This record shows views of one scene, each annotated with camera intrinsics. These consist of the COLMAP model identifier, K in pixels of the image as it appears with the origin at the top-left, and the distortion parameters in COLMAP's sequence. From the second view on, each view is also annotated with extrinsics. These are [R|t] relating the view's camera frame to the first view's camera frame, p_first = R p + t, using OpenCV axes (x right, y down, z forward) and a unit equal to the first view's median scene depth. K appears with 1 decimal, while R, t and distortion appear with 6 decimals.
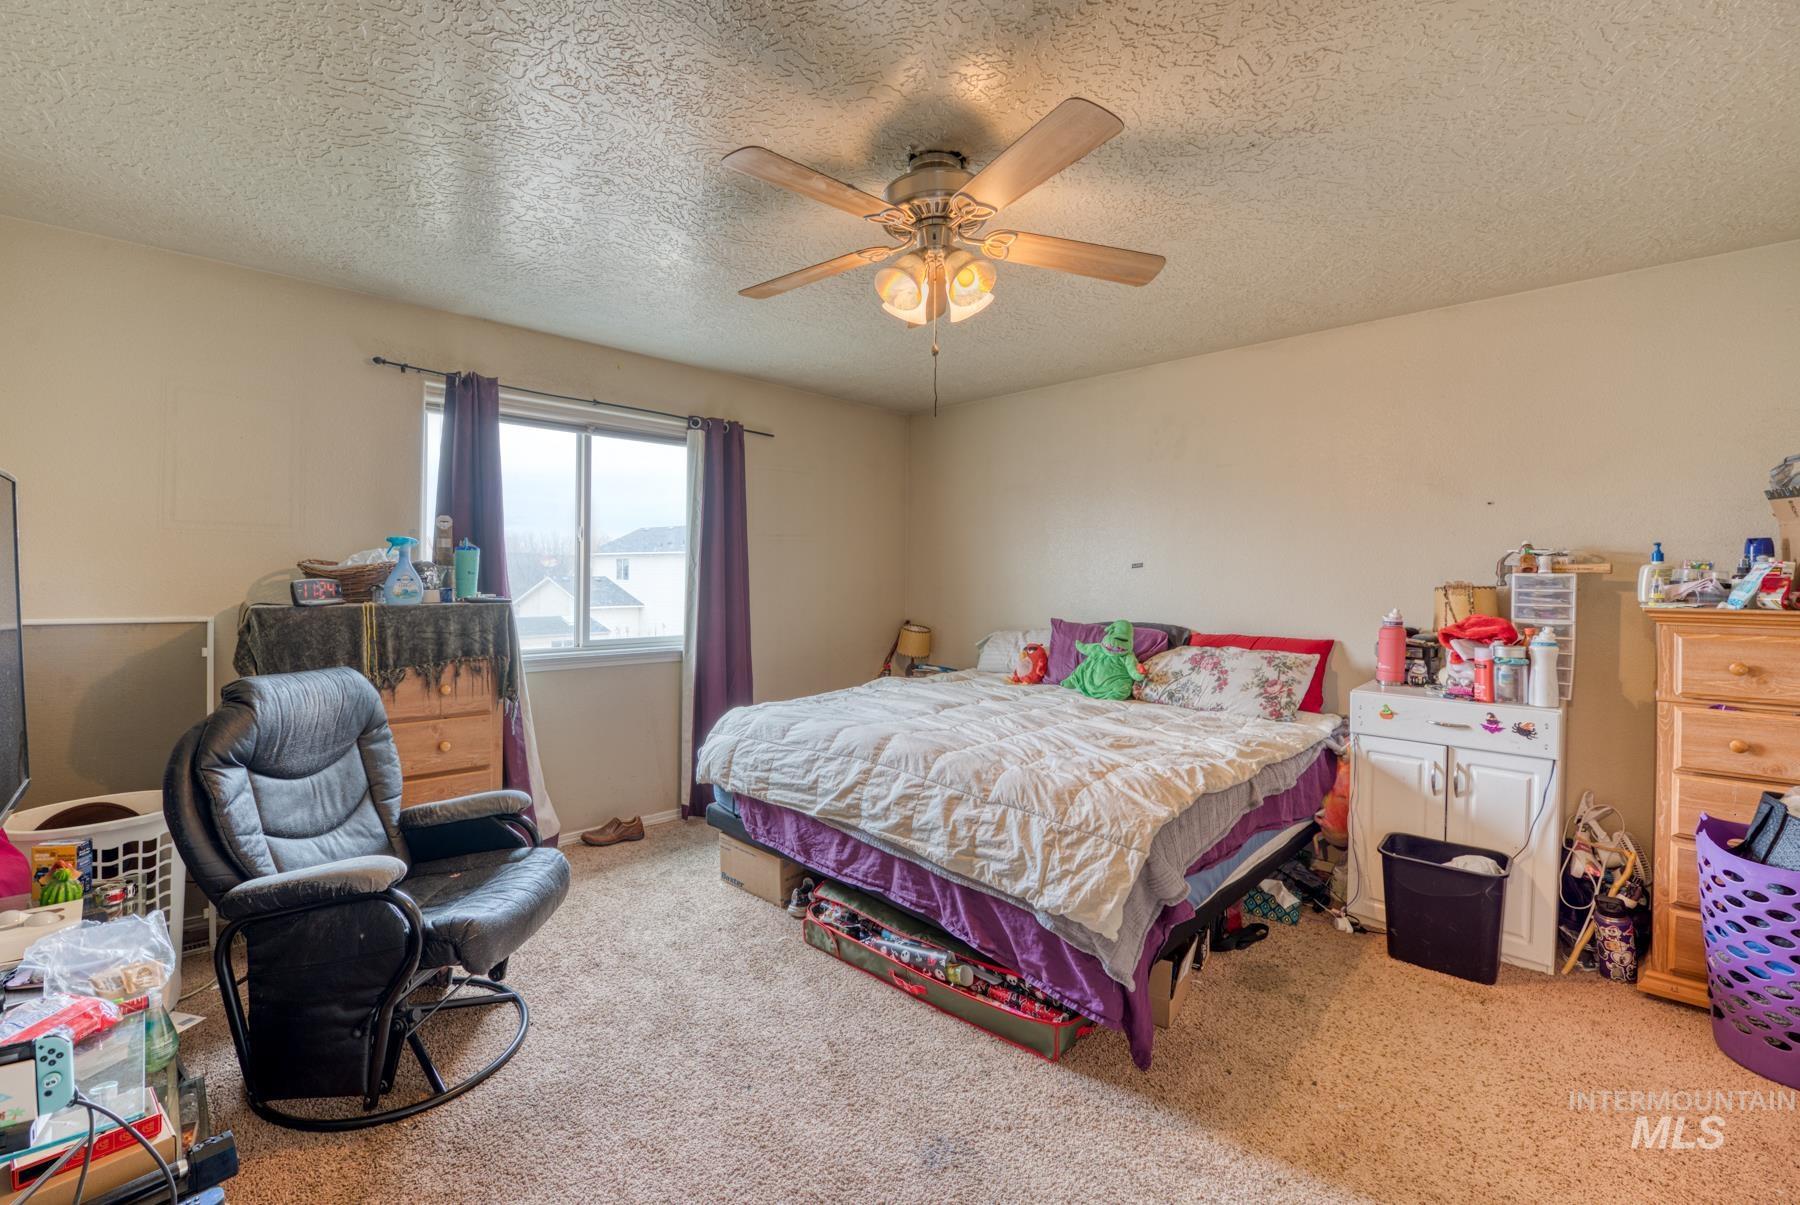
lens RADIAL K [[736.2, 0, 896.7], [0, 736.2, 597.0], [0, 0, 1]] dist [-0.021748, -0.000627]
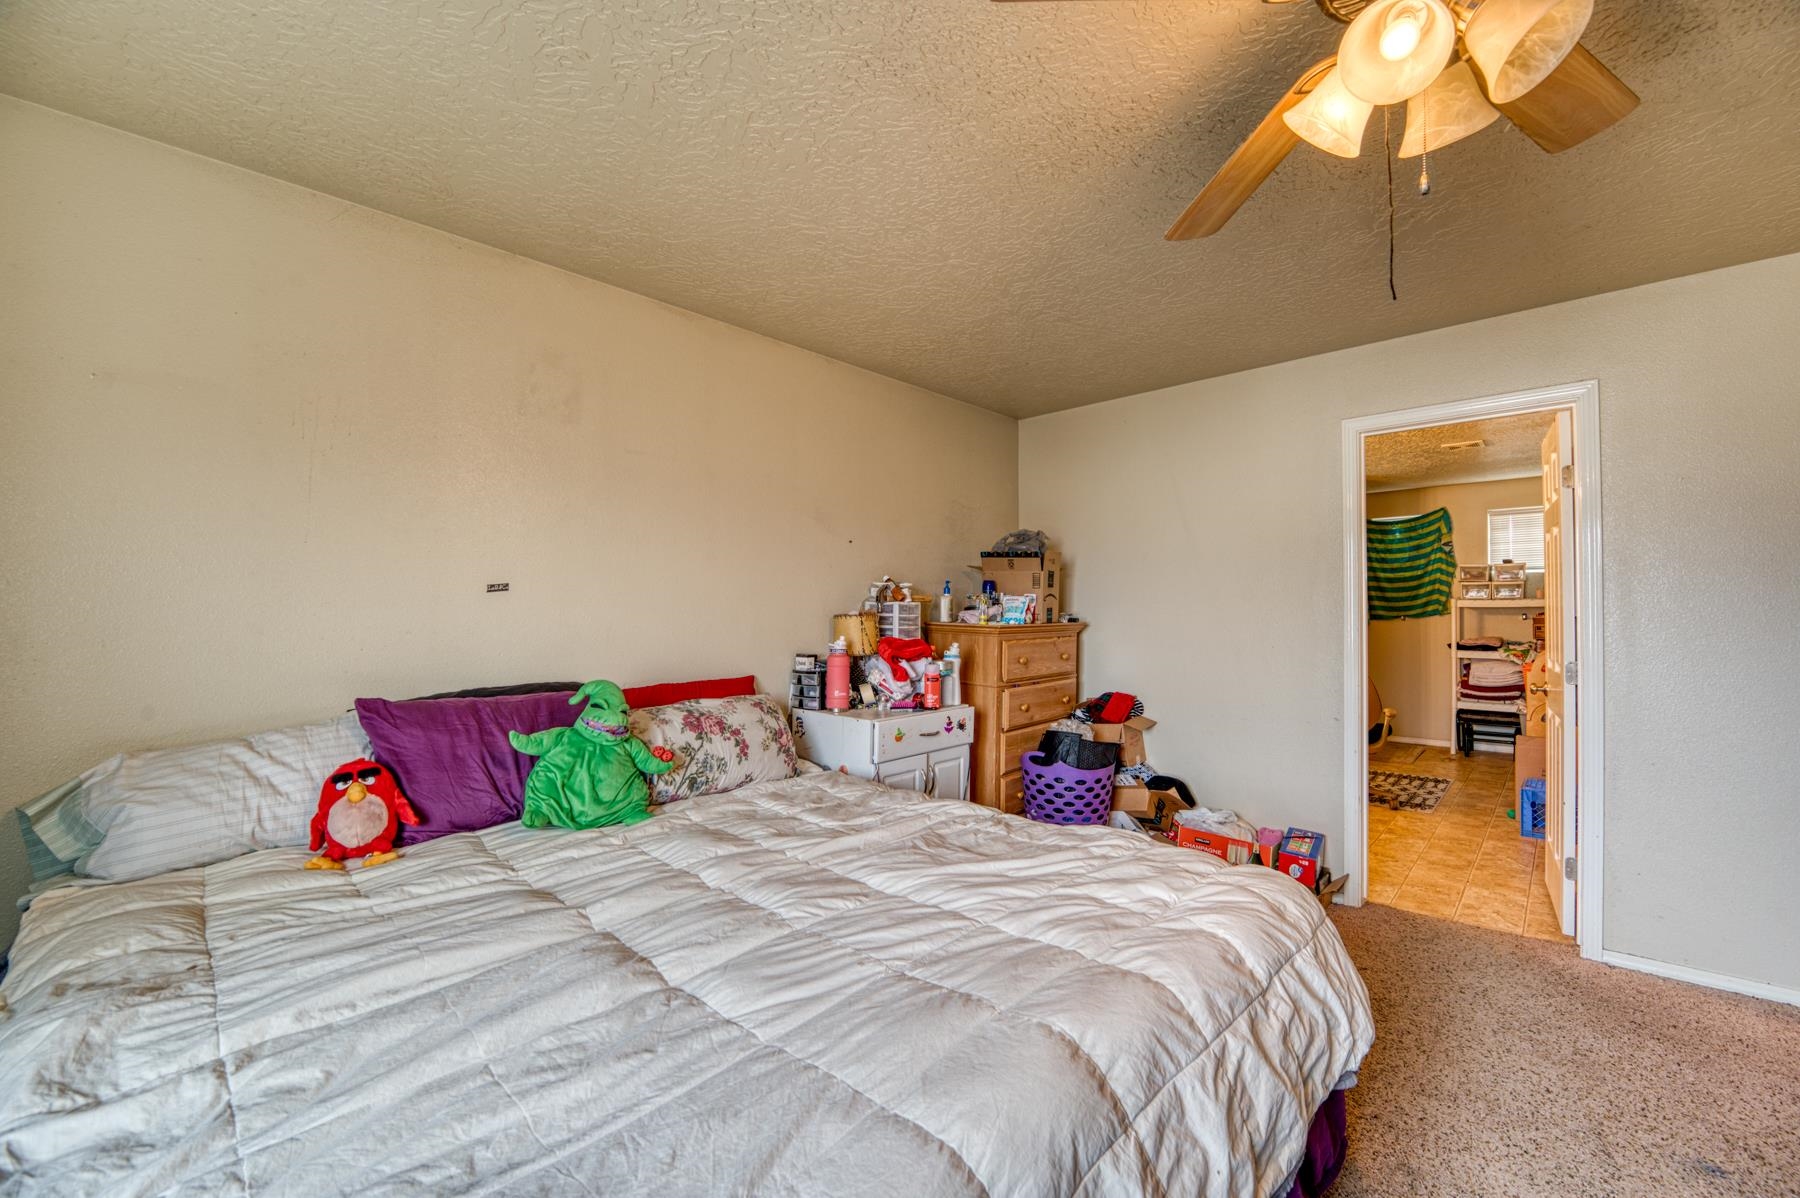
lens RADIAL K [[701.9, 0, 900.0], [0, 701.9, 608.0], [0, 0, 1]] dist [-0.028913, -0.000116]
pose [[-0.001813, -0.007751, 0.999968, -0.275641], [0.029366, 0.999538, 0.007801, -0.026393], [-0.999567, 0.029379, -0.001585, 0.833373]]
